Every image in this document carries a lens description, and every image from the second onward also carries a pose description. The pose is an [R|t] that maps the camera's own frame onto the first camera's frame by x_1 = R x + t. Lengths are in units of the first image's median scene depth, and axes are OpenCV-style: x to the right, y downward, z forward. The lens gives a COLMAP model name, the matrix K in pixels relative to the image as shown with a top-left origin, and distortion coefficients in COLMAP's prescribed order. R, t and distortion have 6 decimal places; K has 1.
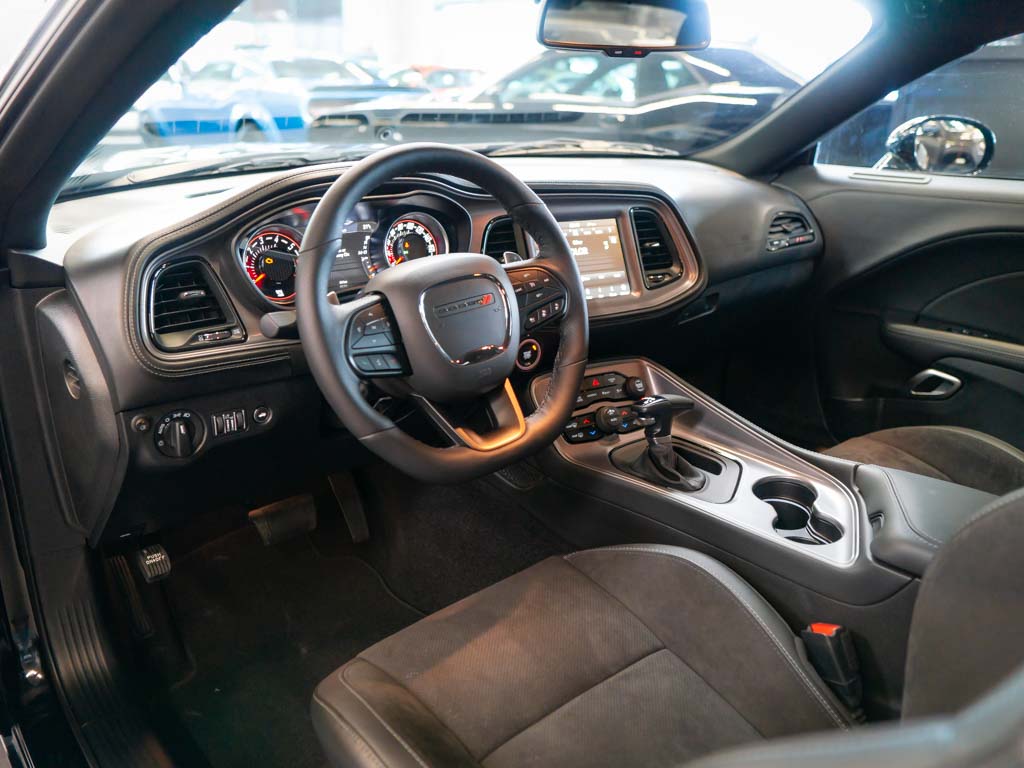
lens RADIAL K [[776.8, 0, 512.0], [0, 776.8, 384.0], [0, 0, 1]] dist [-0.001041, 0.001215]
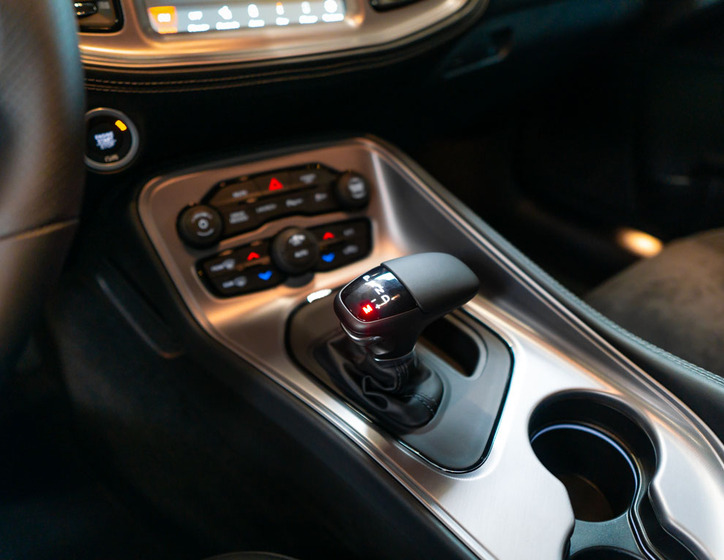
lens RADIAL K [[576.1, 0, 370.8], [0, 576.1, 280.6], [0, 0, 1]] dist [-0.004867, -0.001663]
pose [[0.999962, 0.007106, 0.005132, 0.176380], [-0.008217, 0.963844, 0.266340, -0.047186], [-0.003054, -0.266372, 0.963866, 0.573729]]
